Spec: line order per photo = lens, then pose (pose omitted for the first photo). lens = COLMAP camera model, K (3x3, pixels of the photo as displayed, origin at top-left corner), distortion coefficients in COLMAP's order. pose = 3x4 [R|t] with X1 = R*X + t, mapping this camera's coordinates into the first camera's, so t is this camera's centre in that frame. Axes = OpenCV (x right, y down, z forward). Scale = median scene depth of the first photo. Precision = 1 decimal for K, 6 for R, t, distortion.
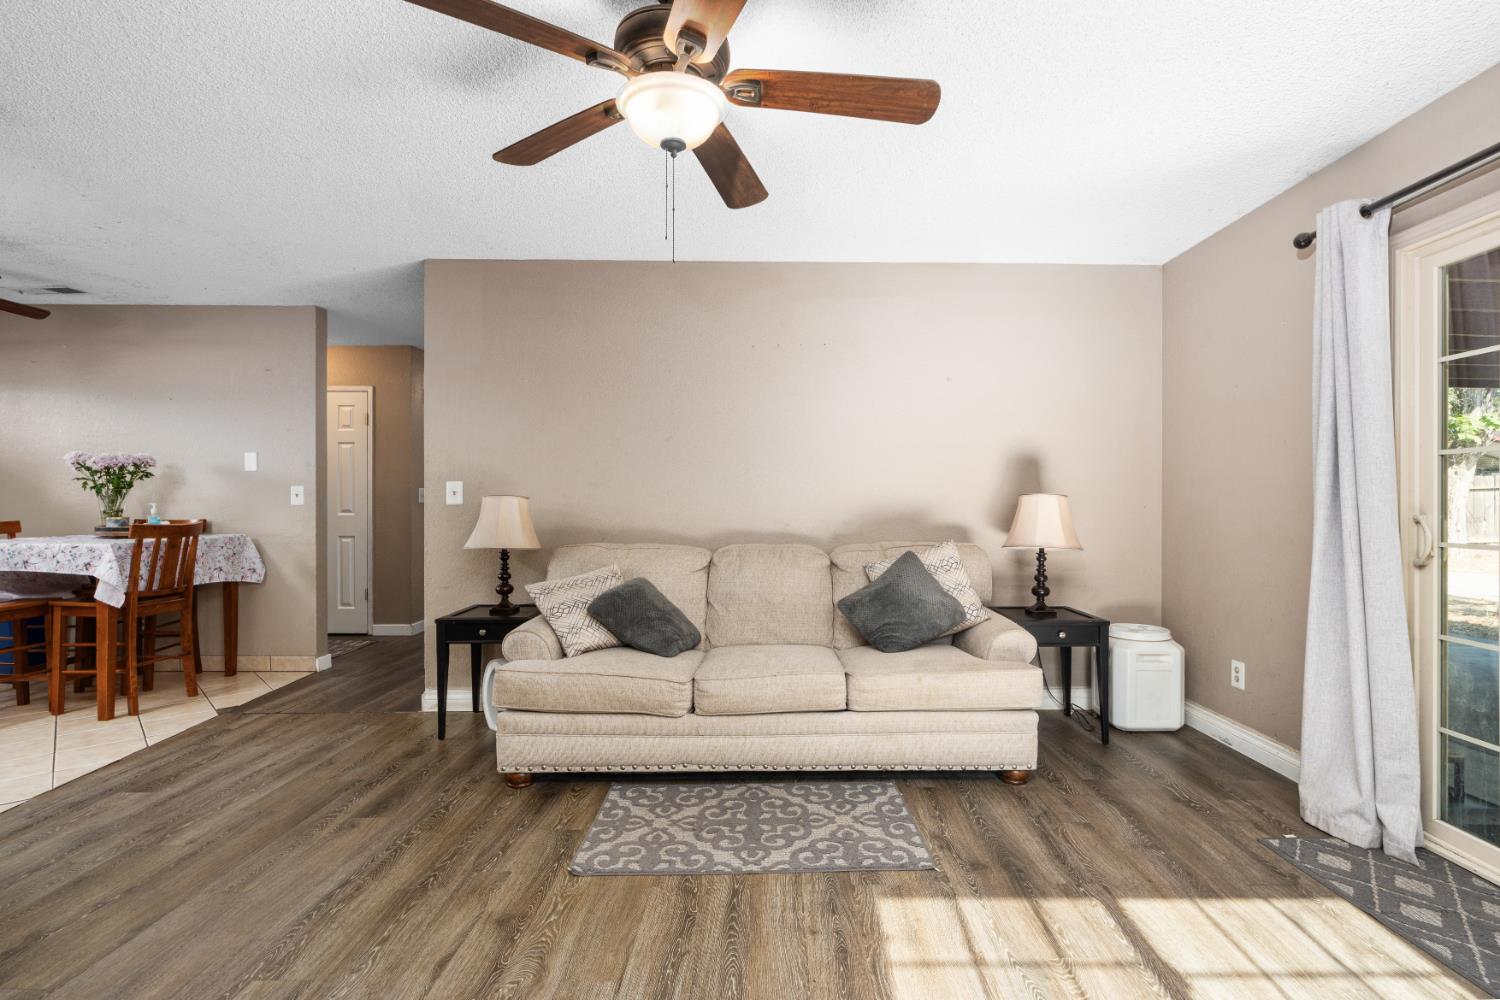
lens RADIAL K [[693.8, 0, 776.5], [0, 693.8, 498.1], [0, 0, 1]] dist [-0.001419, 0.000343]
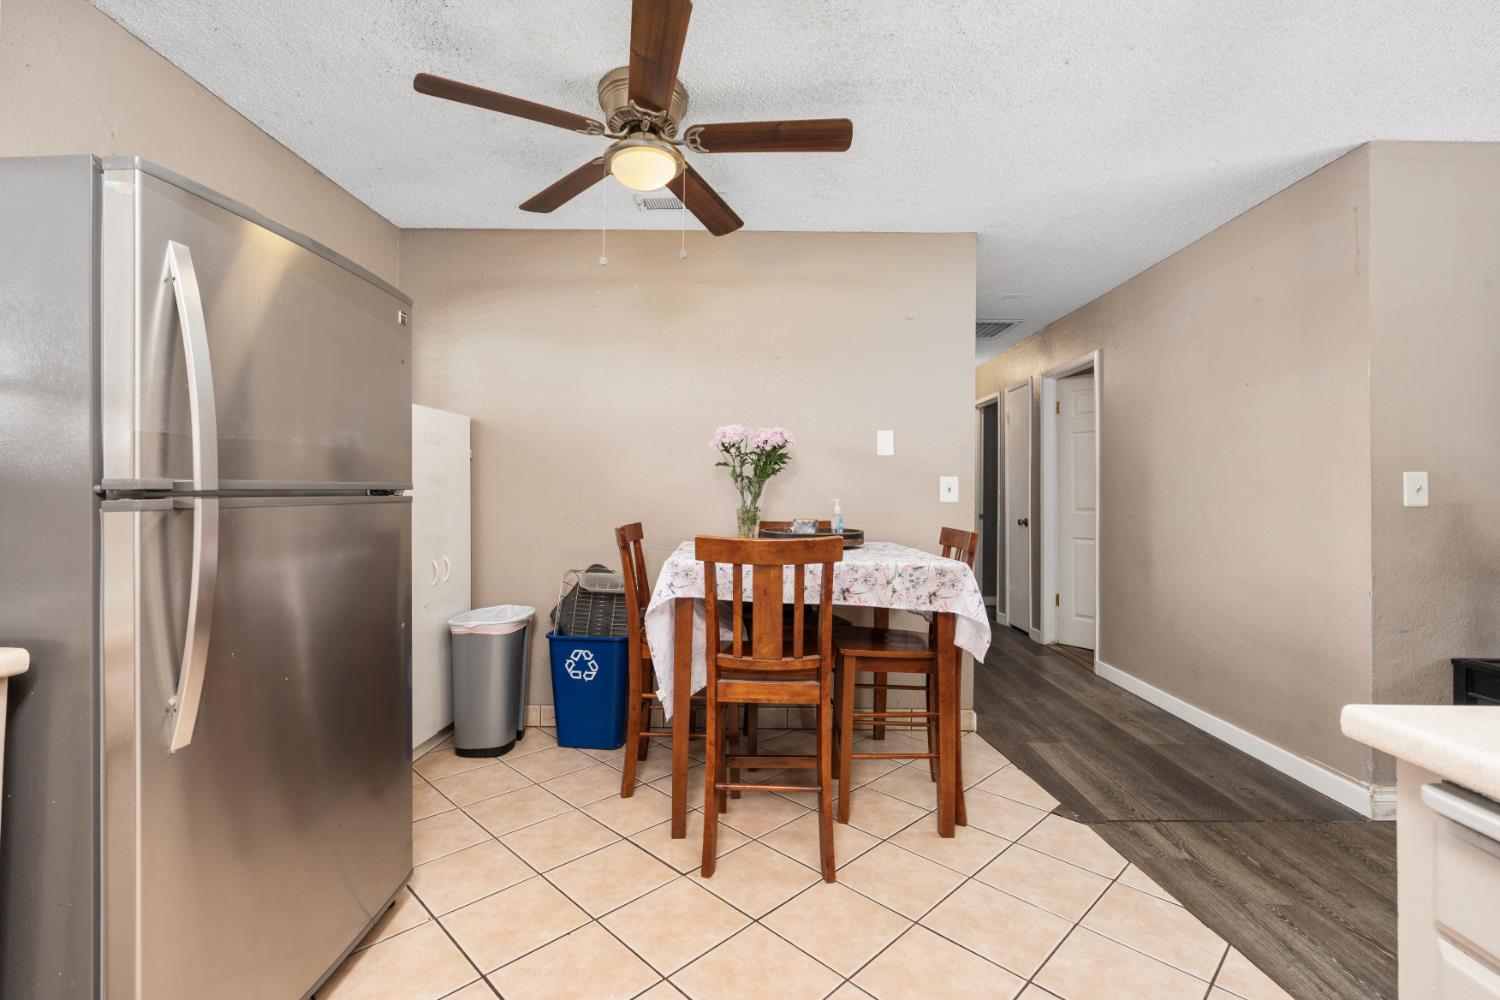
lens RADIAL K [[676.2, 0, 747.2], [0, 676.2, 481.0], [0, 0, 1]] dist [-0.000213, 0.000136]
pose [[0.999841, 0.007864, -0.016030, -1.486275], [-0.008133, 0.999826, -0.016777, 0.001255], [0.015896, 0.016904, 0.999731, 0.465222]]
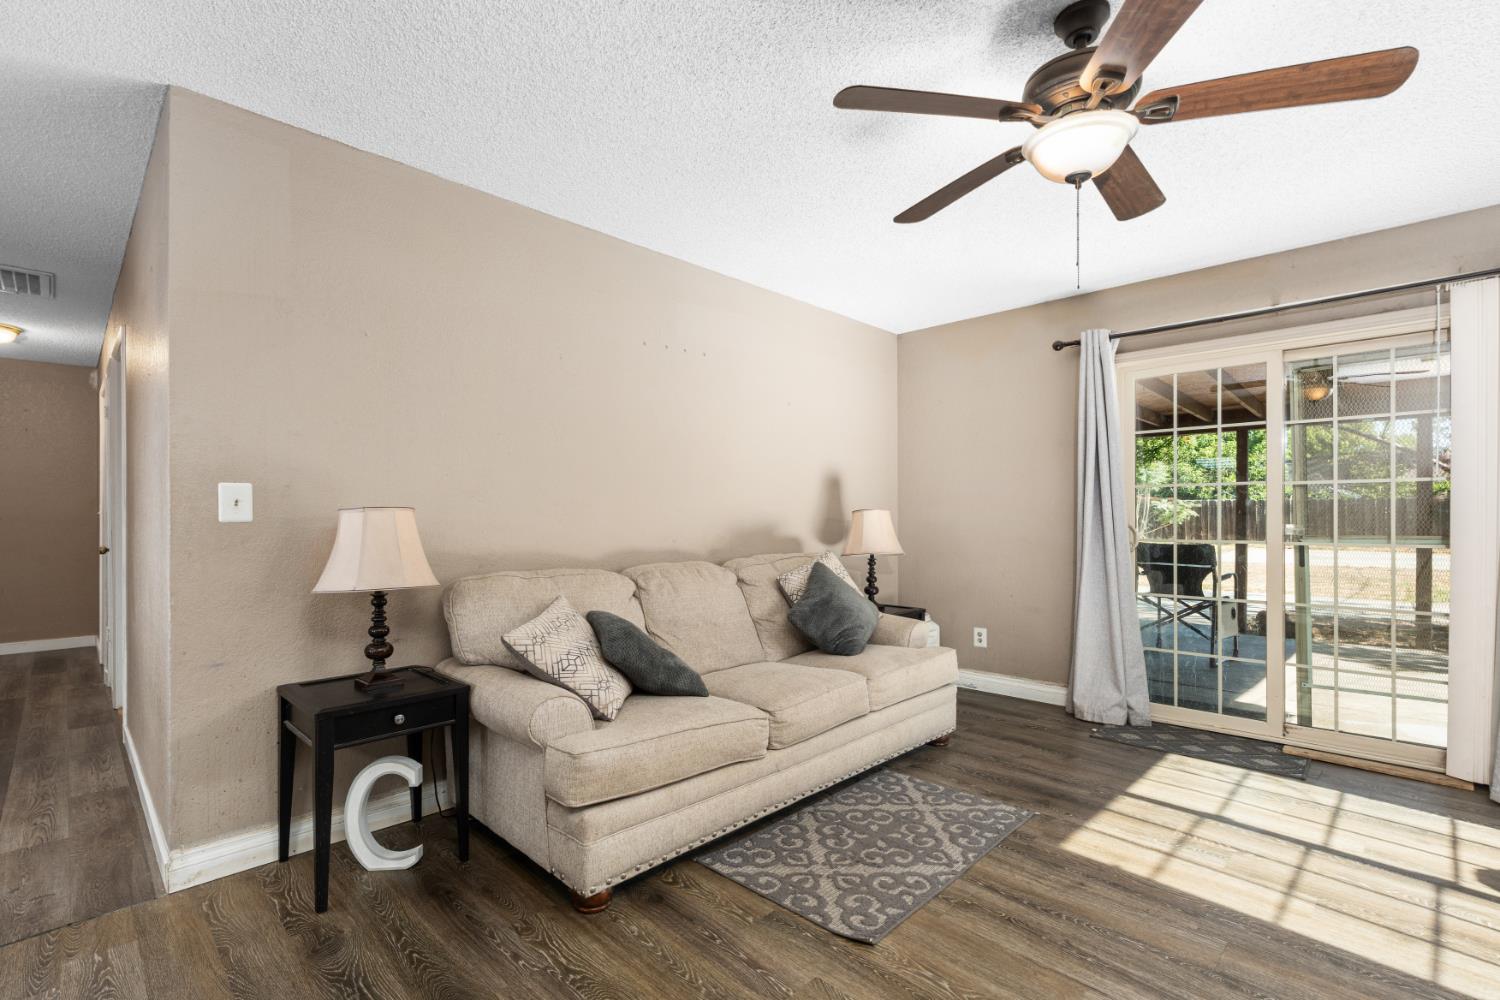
lens RADIAL K [[691.0, 0, 744.8], [0, 691.0, 516.6], [0, 0, 1]] dist [-0.001055, -0.000003]
pose [[0.712501, -0.001607, 0.701669, -0.771253], [-0.000020, 0.999997, 0.002311, 0.004284], [-0.701671, -0.001661, 0.712499, 0.379173]]
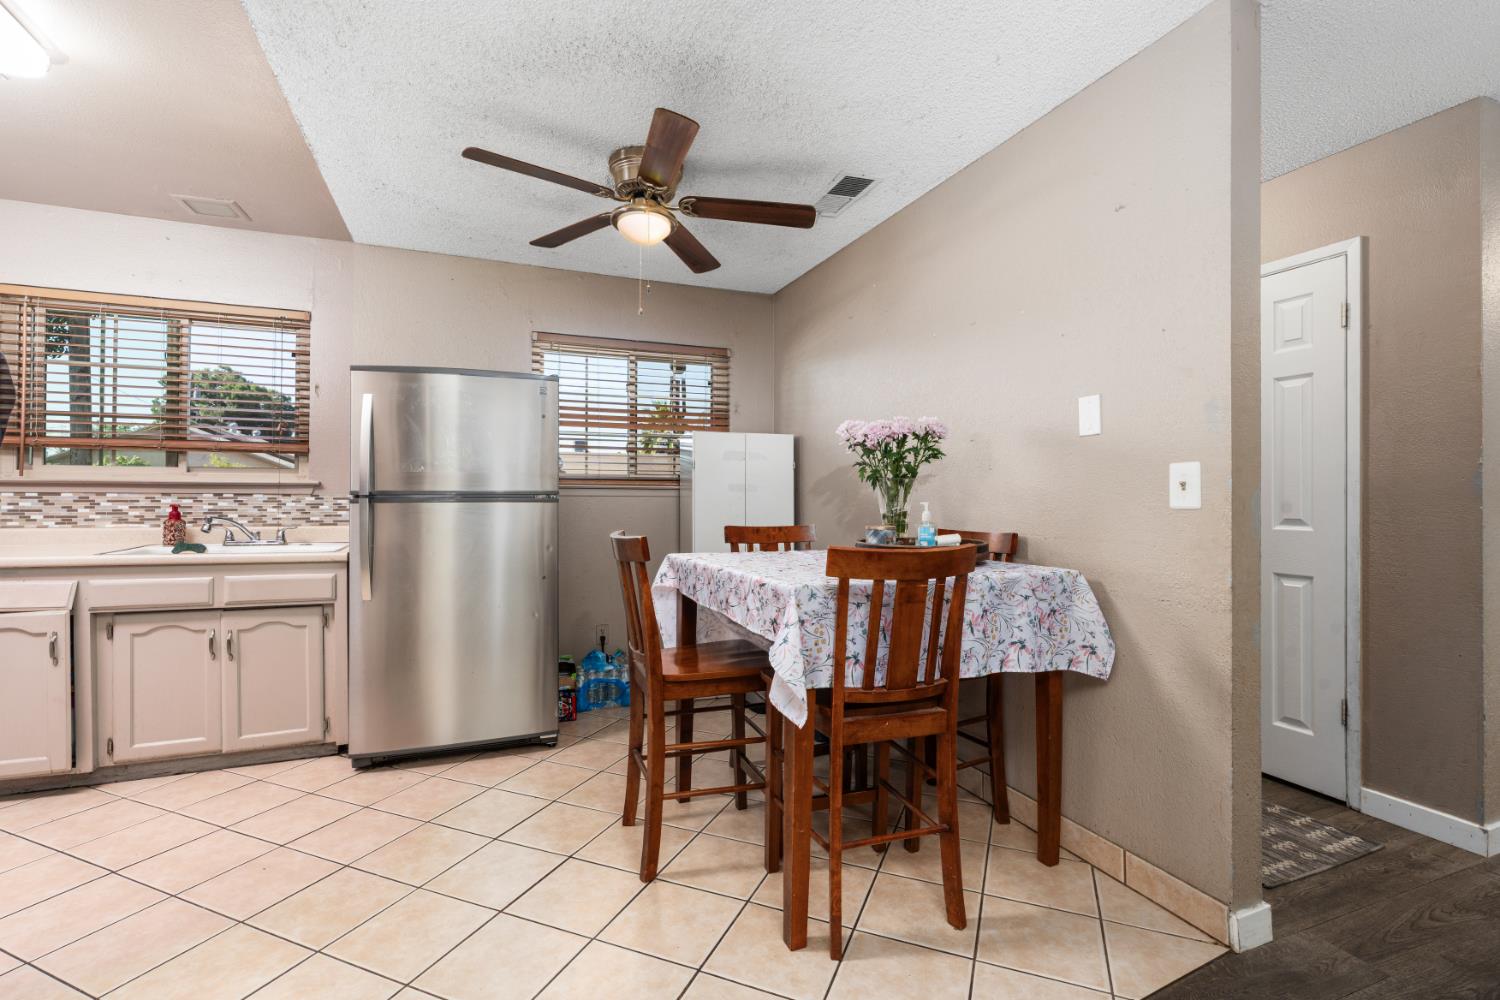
lens RADIAL K [[678.3, 0, 751.4], [0, 678.3, 496.1], [0, 0, 1]] dist [-0.001284, 0.000150]
pose [[0.369675, -0.001441, -0.929160, -0.691918], [-0.002273, 0.999994, -0.002455, 0.006385], [0.929158, 0.003020, 0.369670, 1.027490]]
